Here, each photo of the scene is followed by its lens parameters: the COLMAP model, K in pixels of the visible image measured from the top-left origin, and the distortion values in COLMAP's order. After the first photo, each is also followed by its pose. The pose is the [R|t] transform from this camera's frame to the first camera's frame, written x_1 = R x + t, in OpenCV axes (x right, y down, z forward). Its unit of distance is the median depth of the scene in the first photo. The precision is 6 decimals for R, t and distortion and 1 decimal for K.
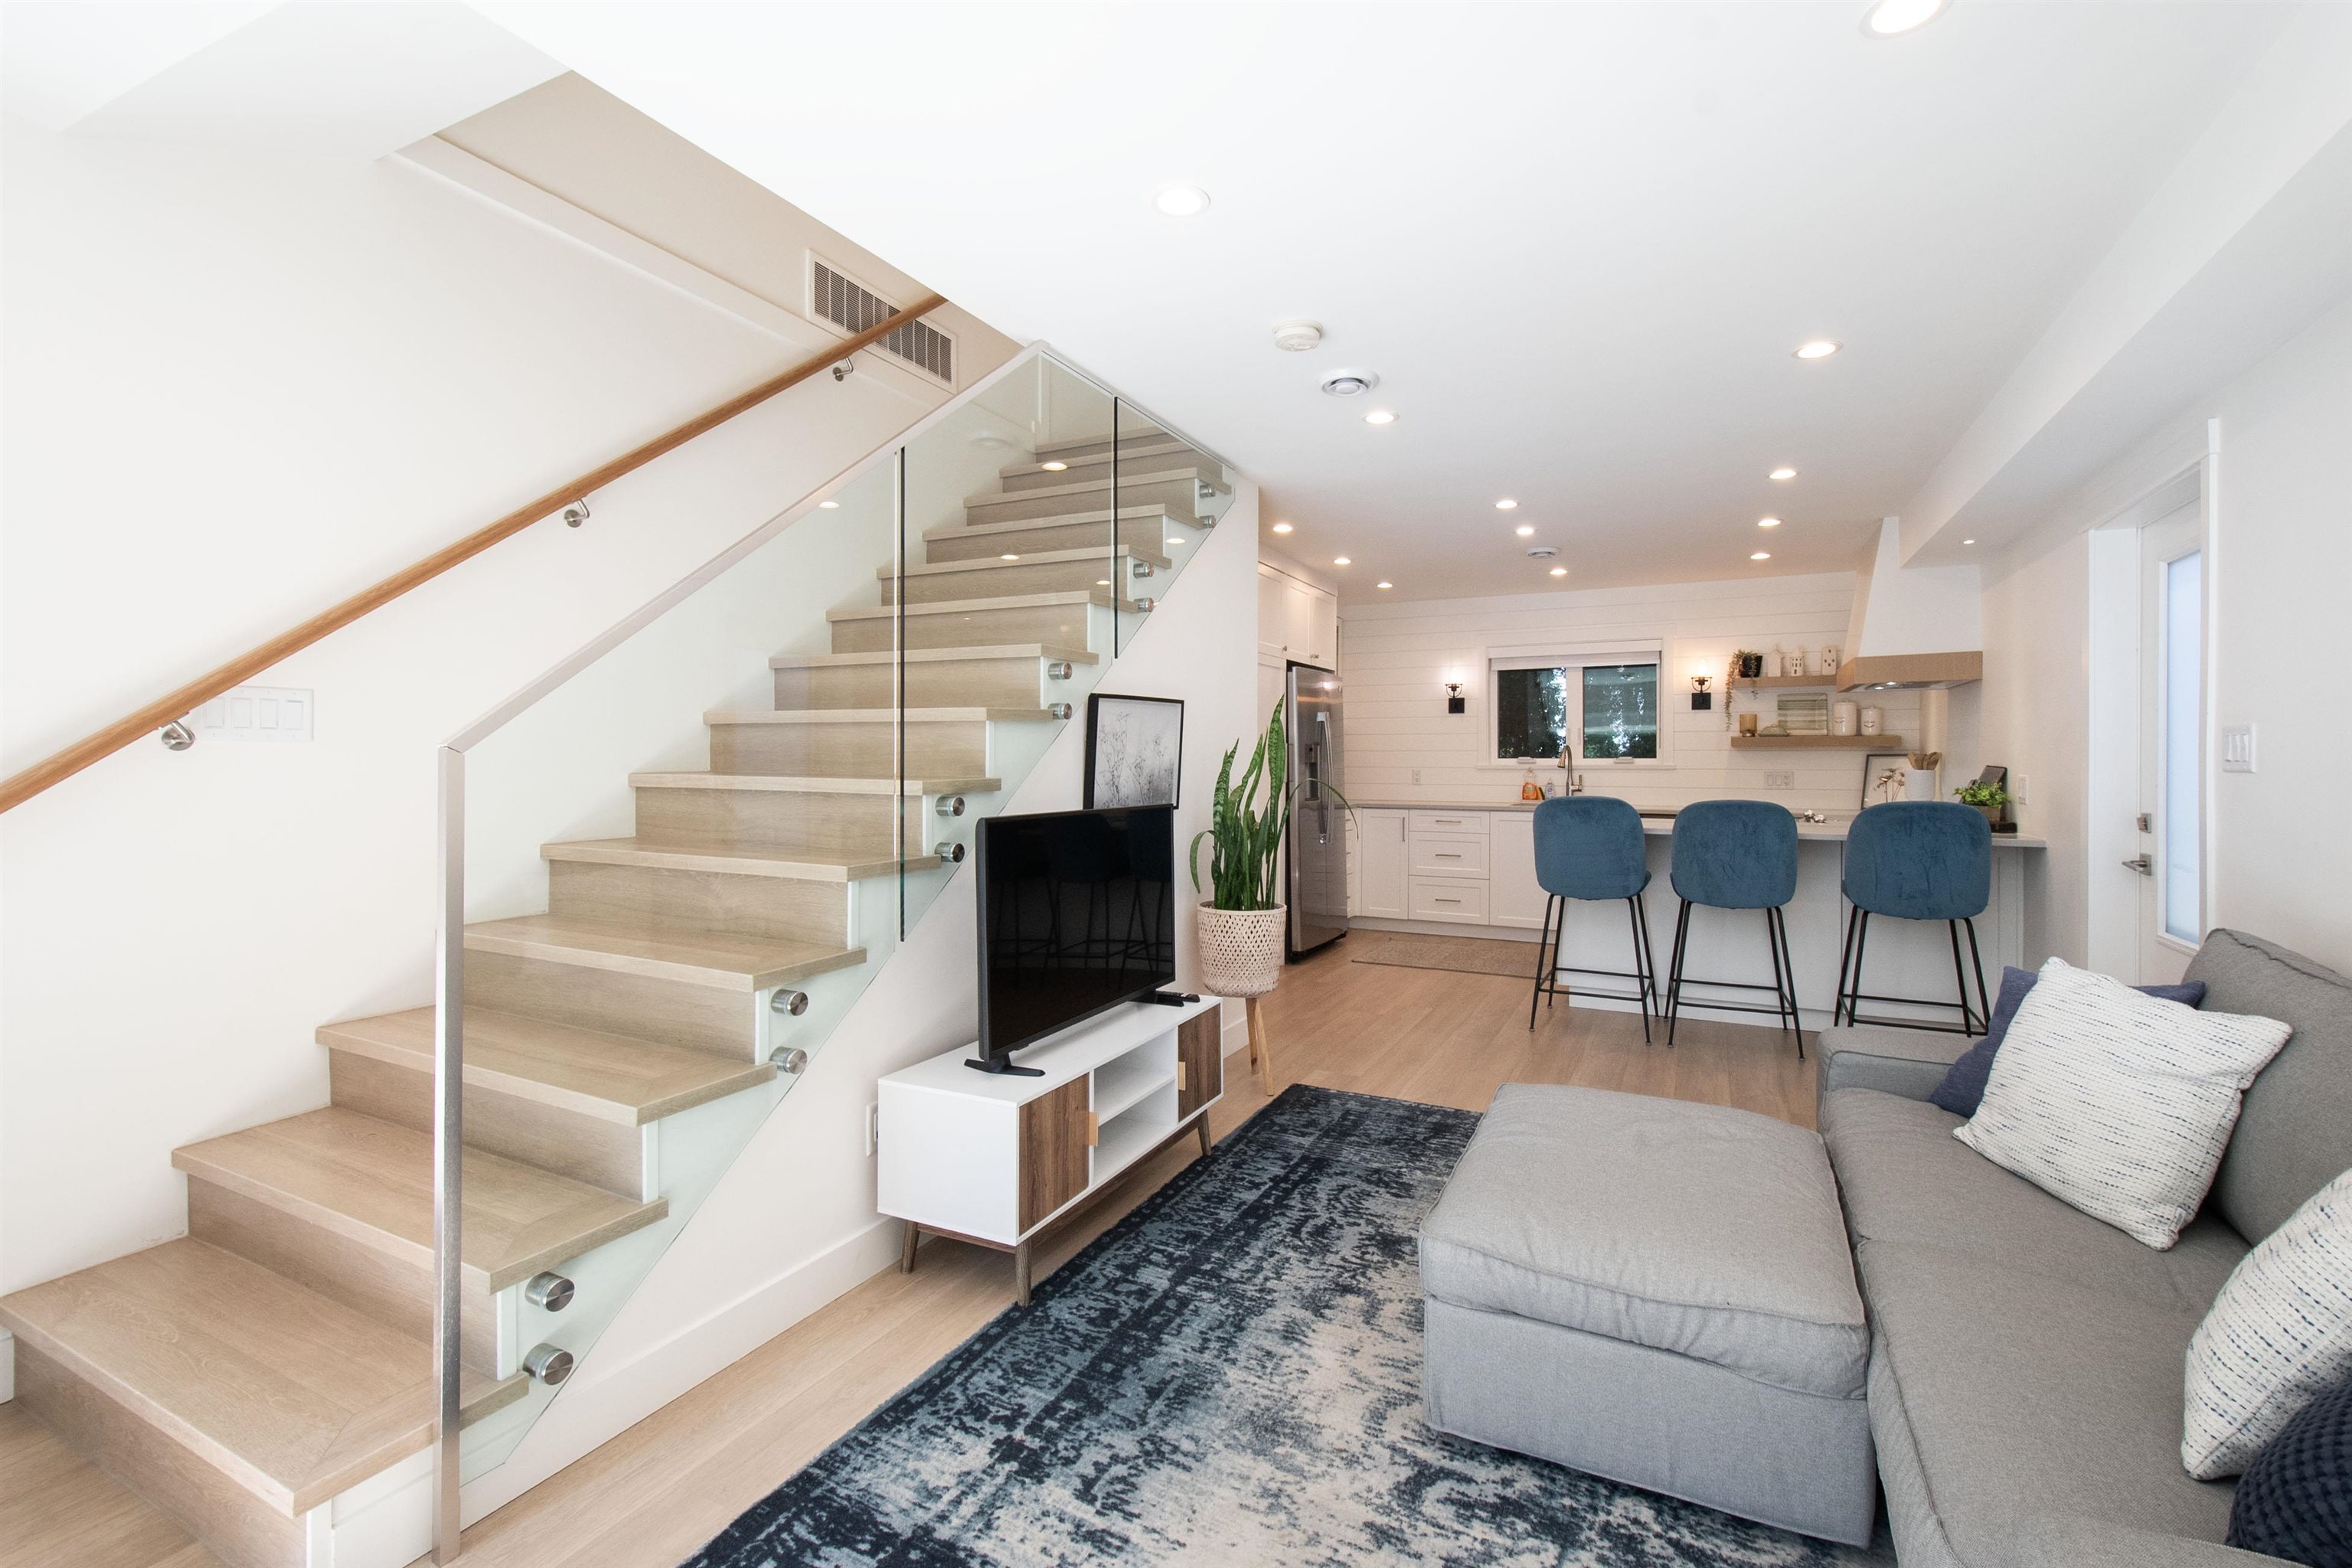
lens RADIAL K [[1023.2, 0, 1189.2], [0, 1023.2, 766.5], [0, 0, 1]] dist [0.004599, -0.000748]
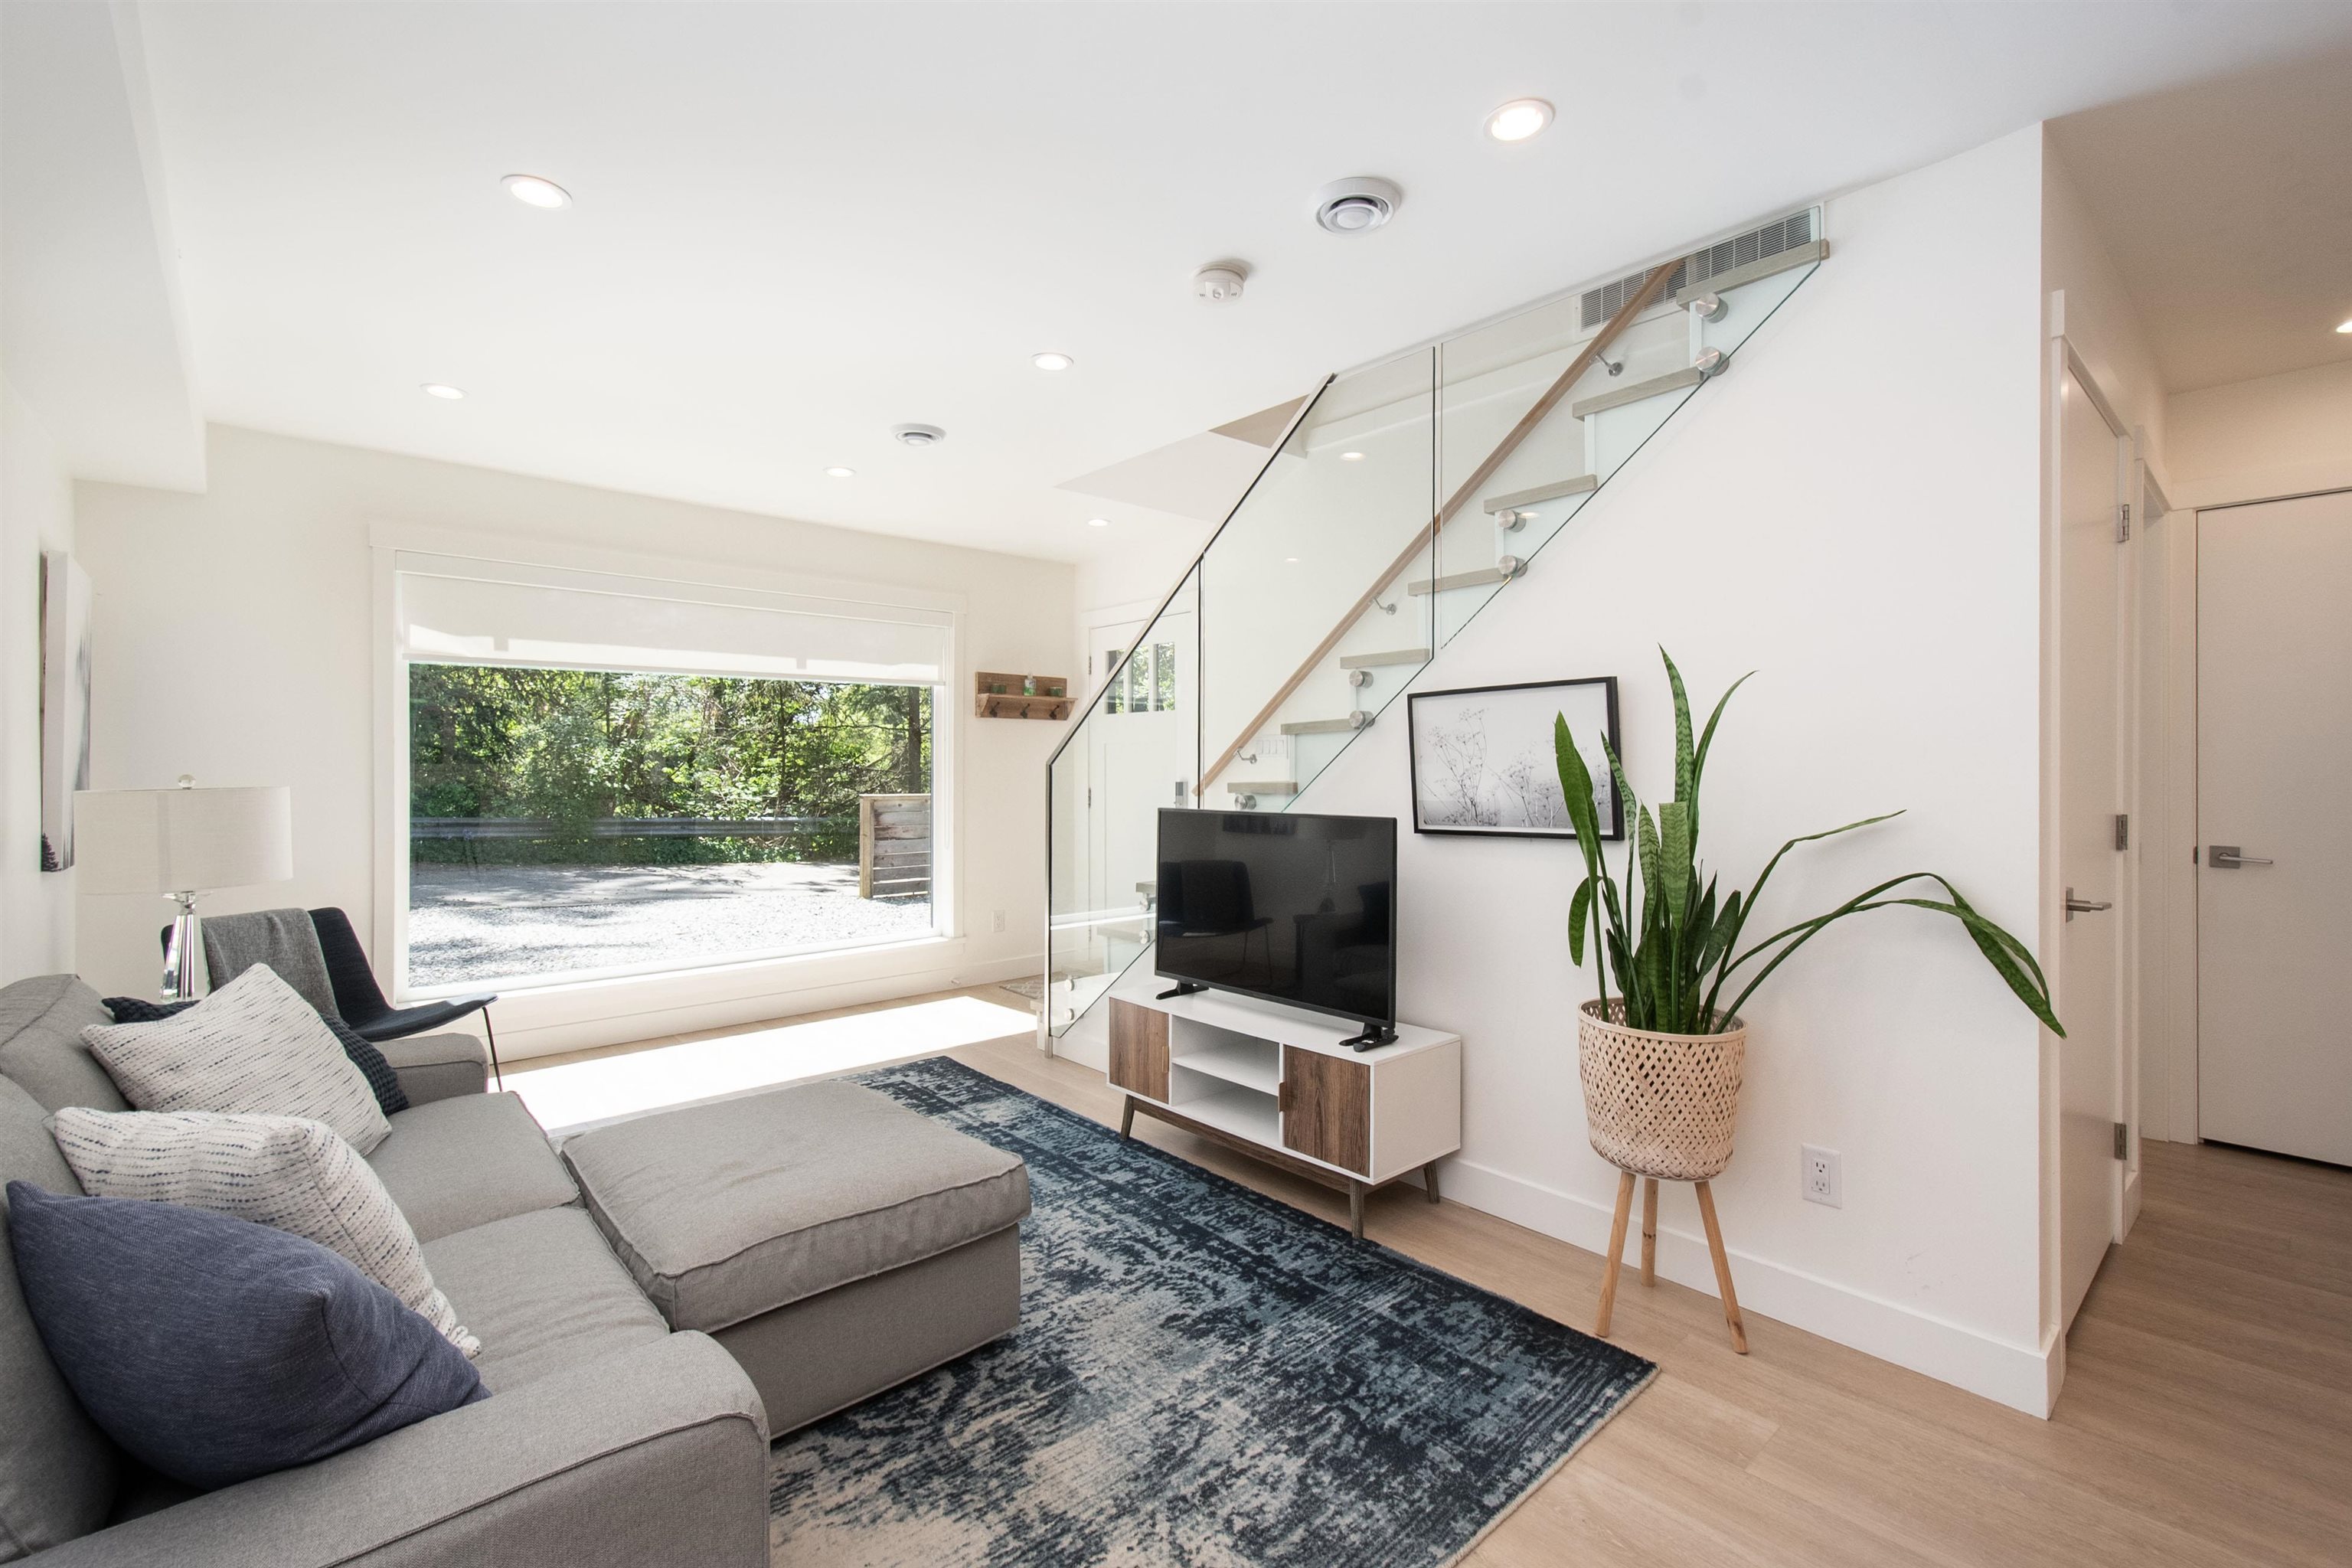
lens RADIAL K [[1032.8, 0, 1200.4], [0, 1032.8, 765.9], [0, 0, 1]] dist [0.008340, -0.001224]
pose [[-0.363535, -0.001011, -0.931580, 0.846658], [-0.004165, 0.999991, 0.000540, -0.005732], [0.931571, 0.004076, -0.363536, 1.179858]]
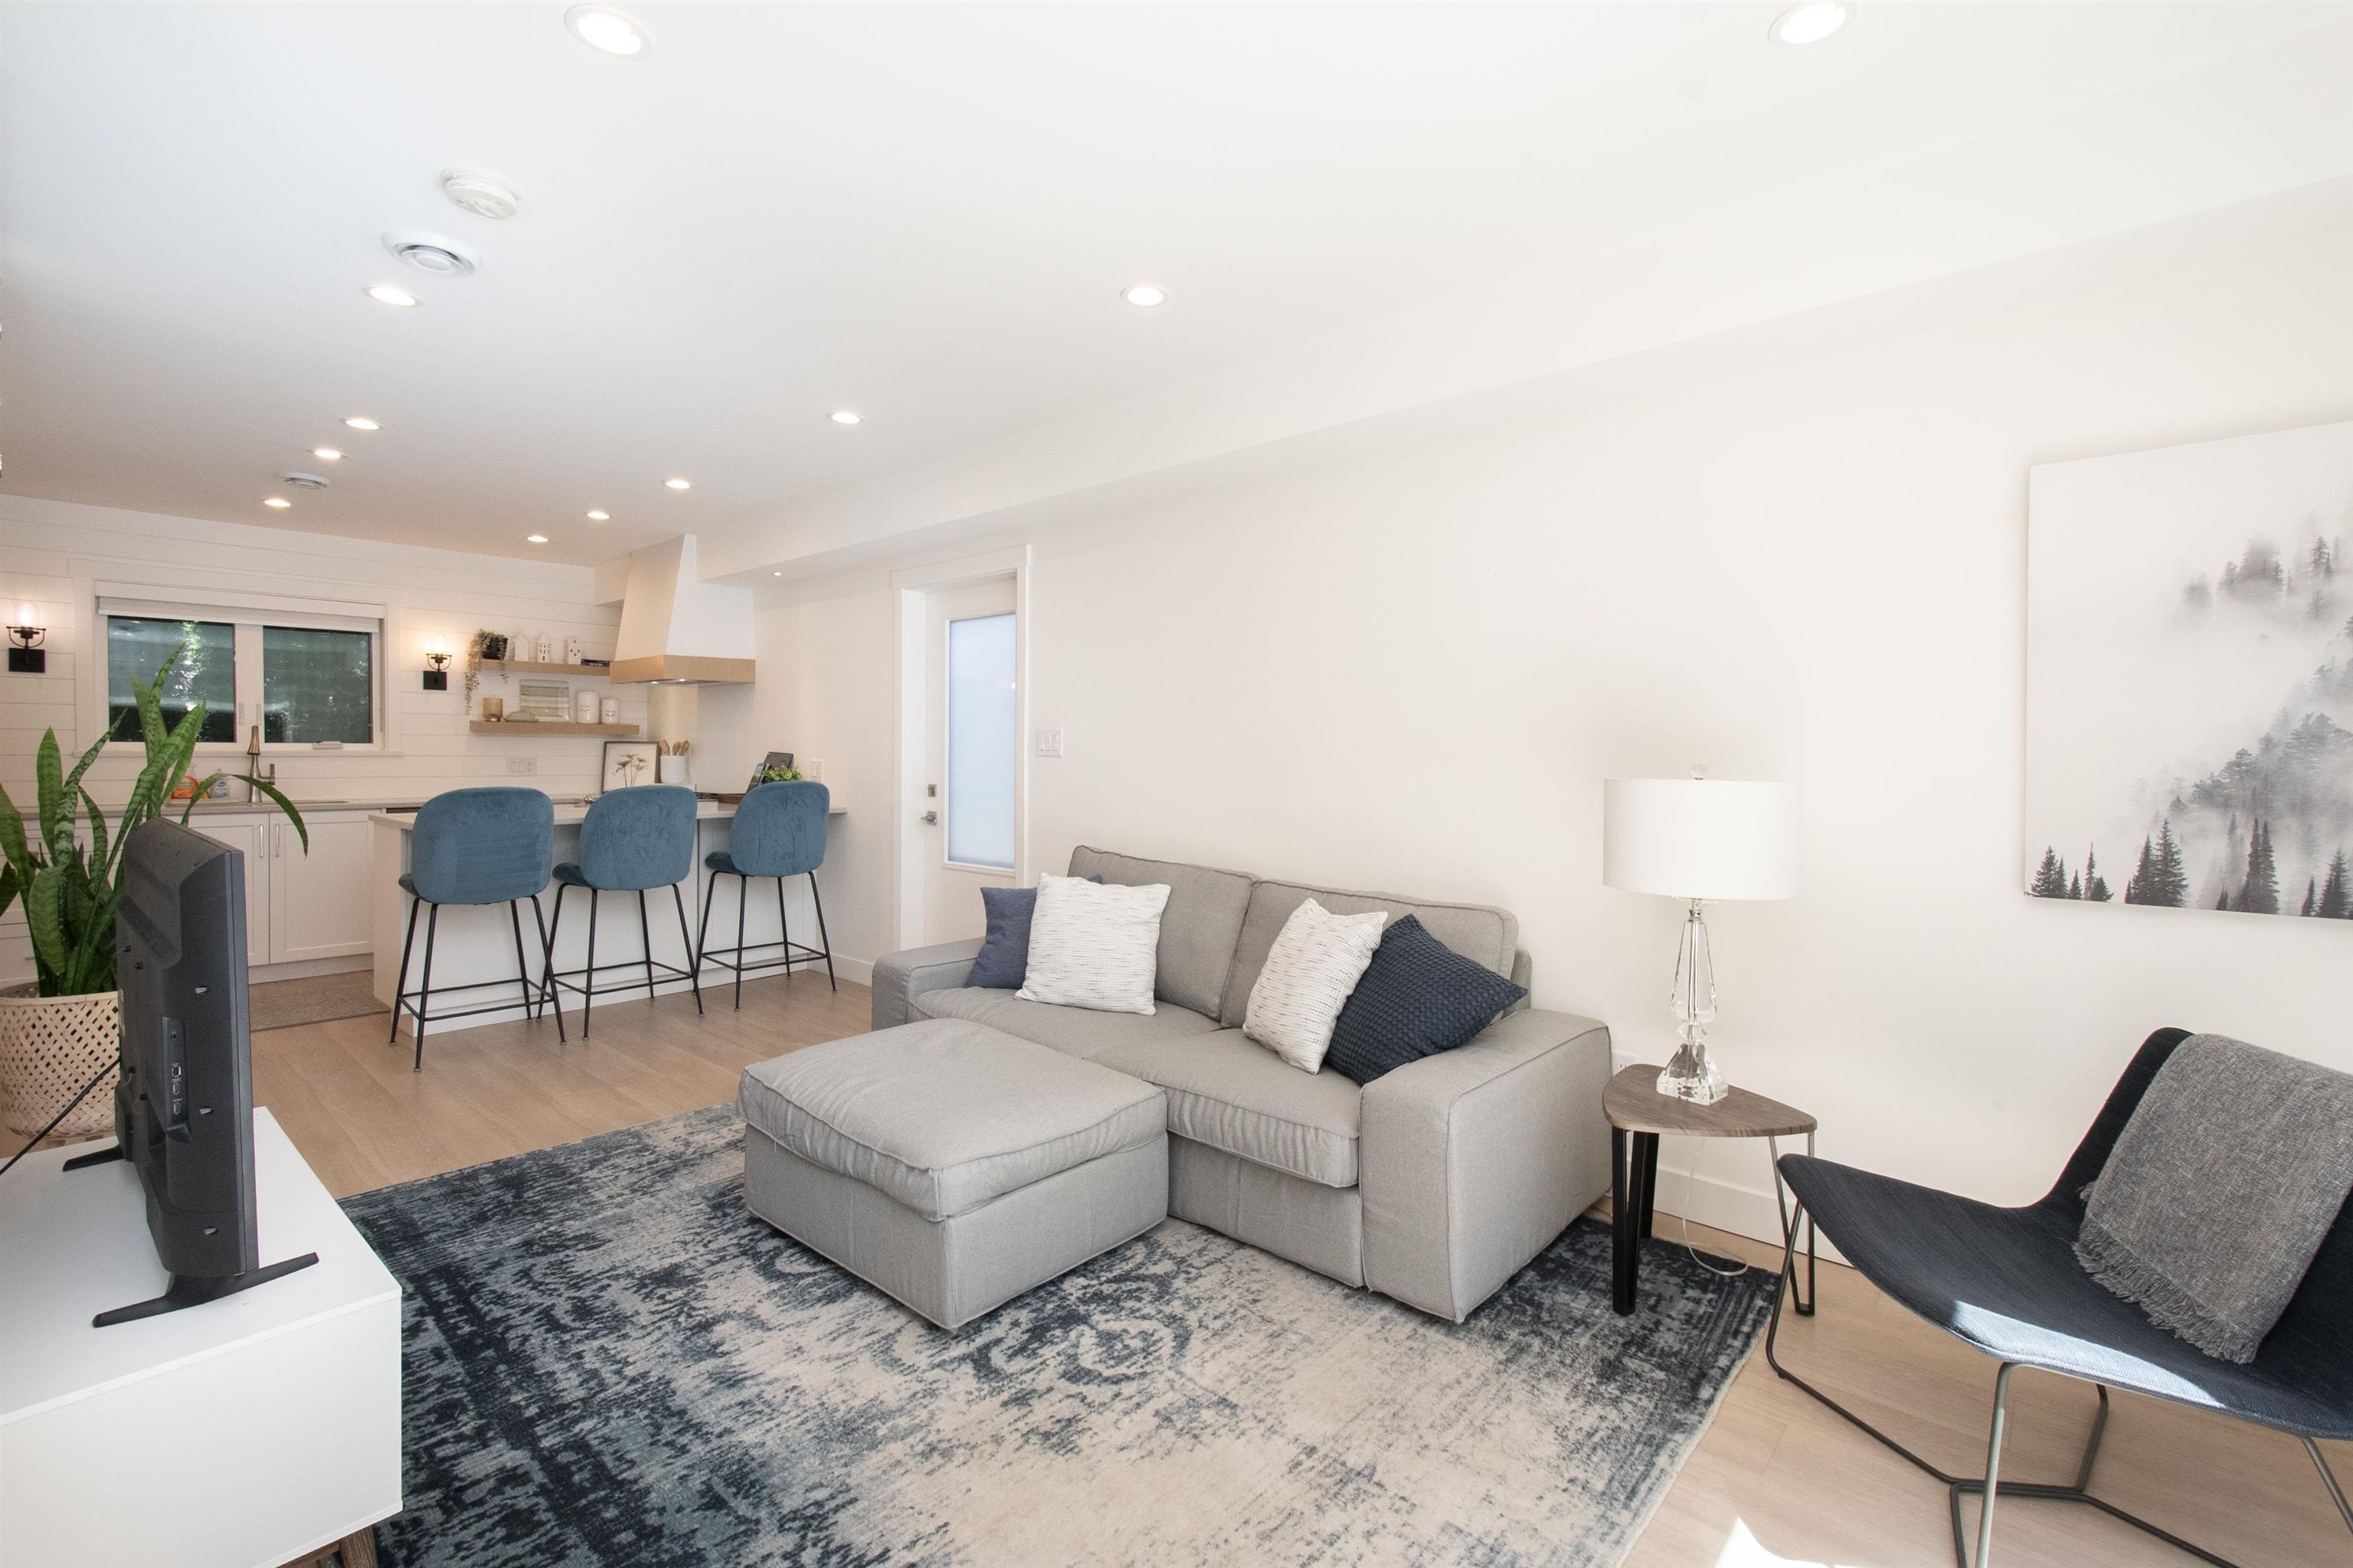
lens RADIAL K [[1033.2, 0, 1200.9], [0, 1033.2, 765.8], [0, 0, 1]] dist [0.008340, -0.001224]
pose [[0.254911, -0.013860, 0.966865, -0.463330], [0.000687, 0.999900, 0.014152, -0.002569], [-0.966964, -0.002944, 0.254894, 0.249066]]
